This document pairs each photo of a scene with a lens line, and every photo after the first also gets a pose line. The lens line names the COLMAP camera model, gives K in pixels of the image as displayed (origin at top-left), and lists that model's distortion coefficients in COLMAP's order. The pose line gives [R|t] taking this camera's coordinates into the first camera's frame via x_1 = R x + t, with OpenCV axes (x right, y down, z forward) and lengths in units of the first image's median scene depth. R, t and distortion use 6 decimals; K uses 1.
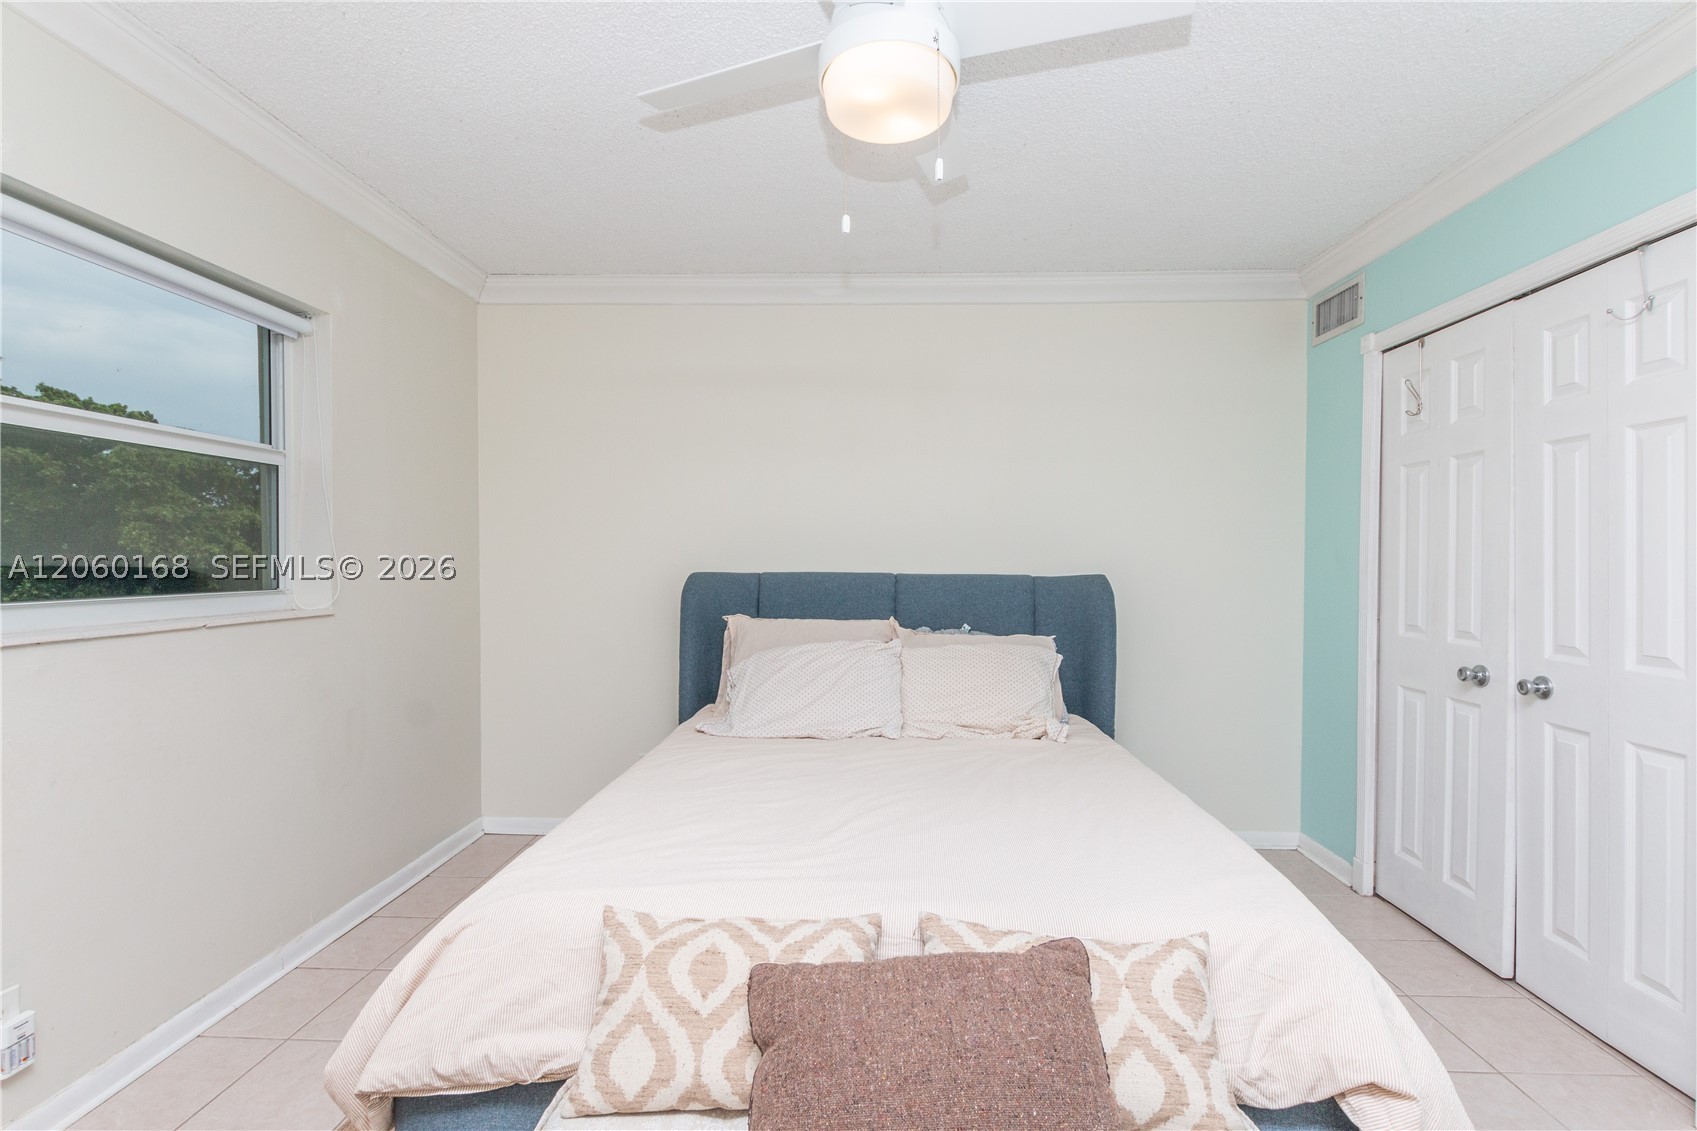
lens RADIAL K [[777.0, 0, 849.5], [0, 777.0, 551.3], [0, 0, 1]] dist [-0.000038, -0.001000]
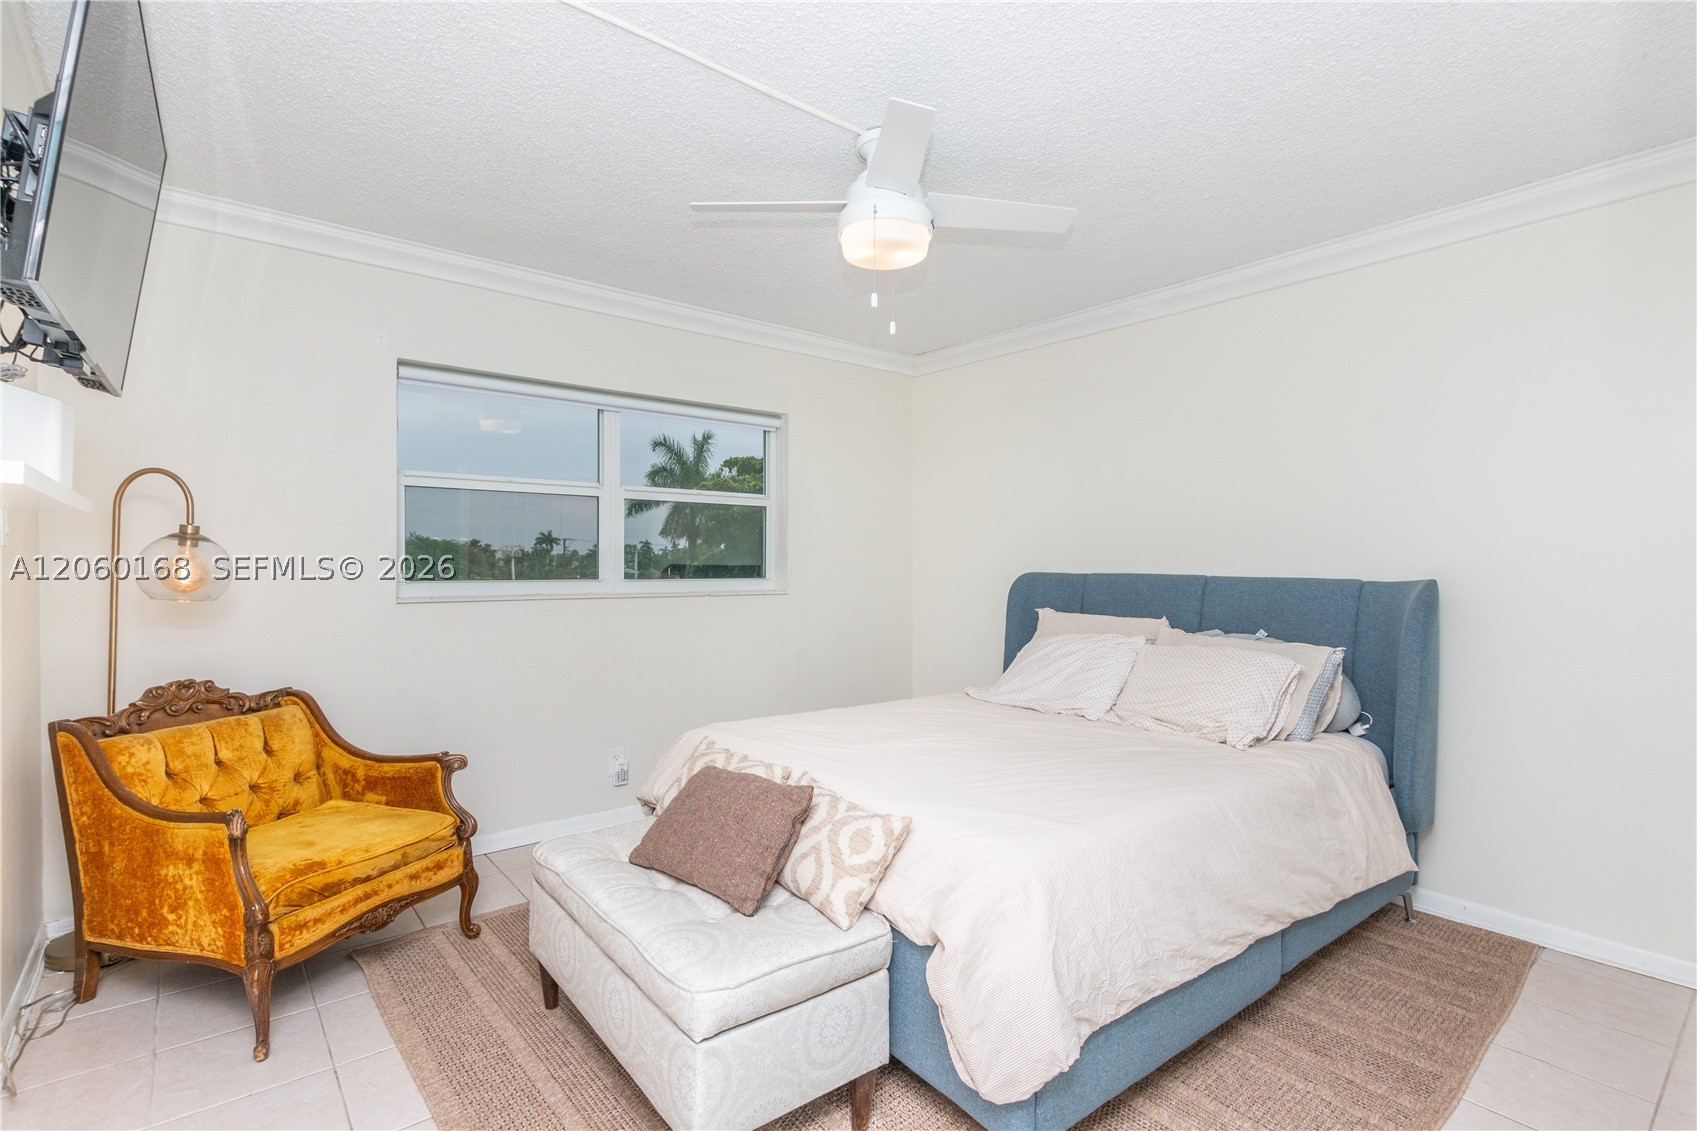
lens RADIAL K [[785.0, 0, 848.5], [0, 785.0, 565.5], [0, 0, 1]] dist [0.002067, 0.000464]
pose [[0.663660, 0.002375, -0.748031, 0.555924], [0.006482, 0.999939, 0.008925, 0.003072], [0.748006, -0.010772, 0.663604, -0.017666]]
